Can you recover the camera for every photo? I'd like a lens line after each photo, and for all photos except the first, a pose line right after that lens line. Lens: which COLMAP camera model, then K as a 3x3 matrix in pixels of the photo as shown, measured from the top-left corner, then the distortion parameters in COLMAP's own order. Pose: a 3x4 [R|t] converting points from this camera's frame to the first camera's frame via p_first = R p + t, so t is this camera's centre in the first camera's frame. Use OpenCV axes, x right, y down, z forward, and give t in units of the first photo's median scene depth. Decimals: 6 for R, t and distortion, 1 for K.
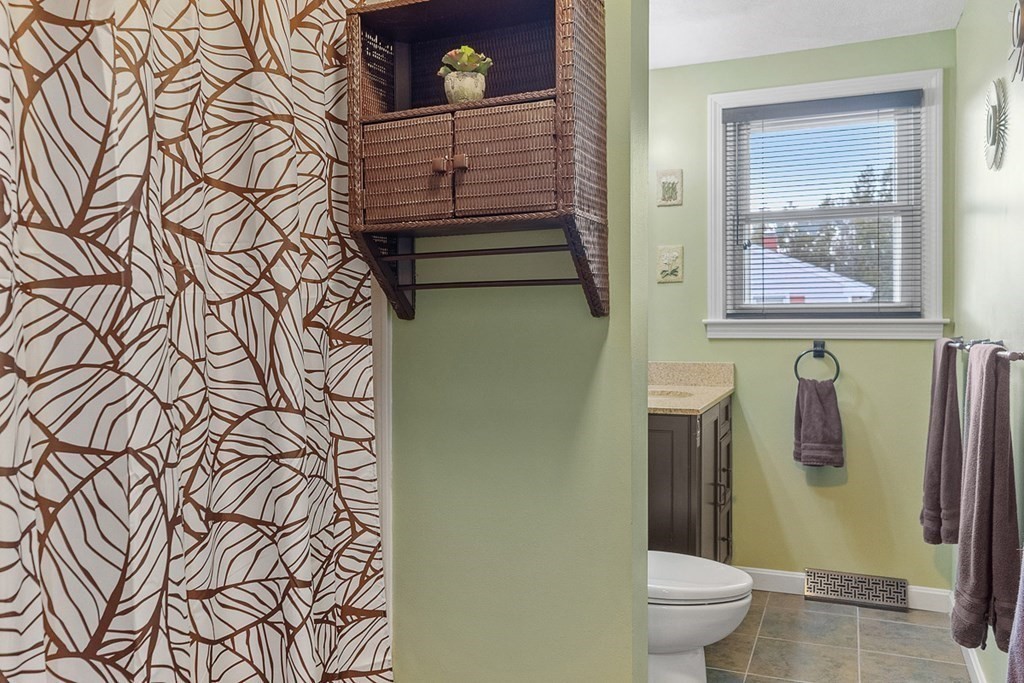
lens RADIAL K [[780.5, 0, 513.5], [0, 780.5, 335.8], [0, 0, 1]] dist [-0.010190, 0.000410]
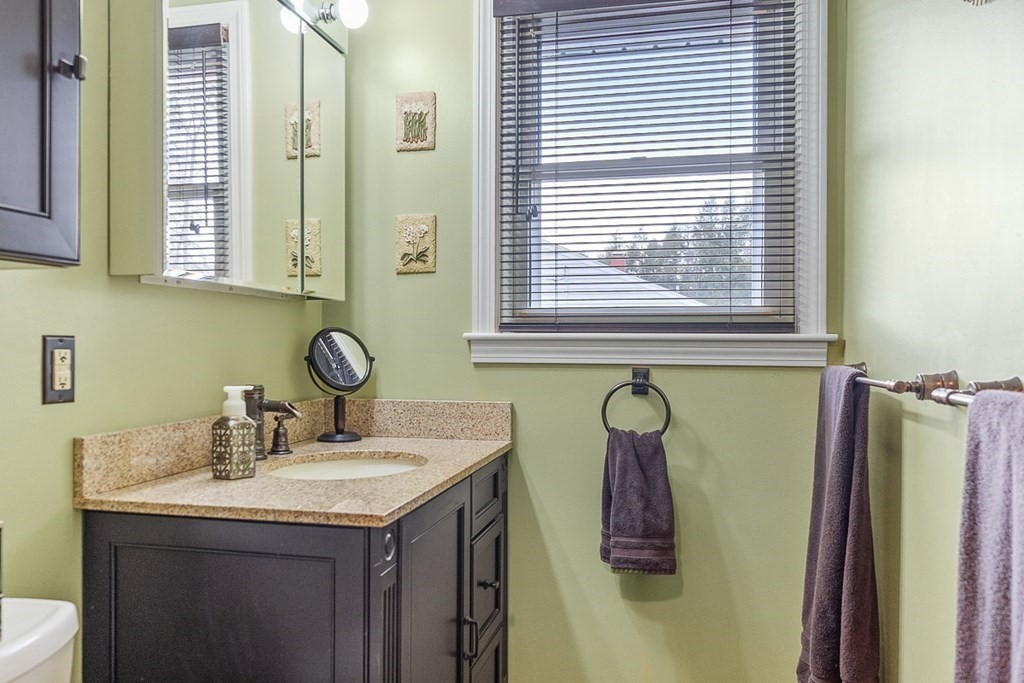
lens RADIAL K [[780.5, 0, 509.8], [0, 780.5, 346.0], [0, 0, 1]] dist [-0.010190, 0.000410]
pose [[0.984708, 0.007483, 0.174050, 0.181579], [-0.005665, 0.999924, -0.010940, -0.003623], [-0.174119, 0.009787, 0.984676, 0.405573]]
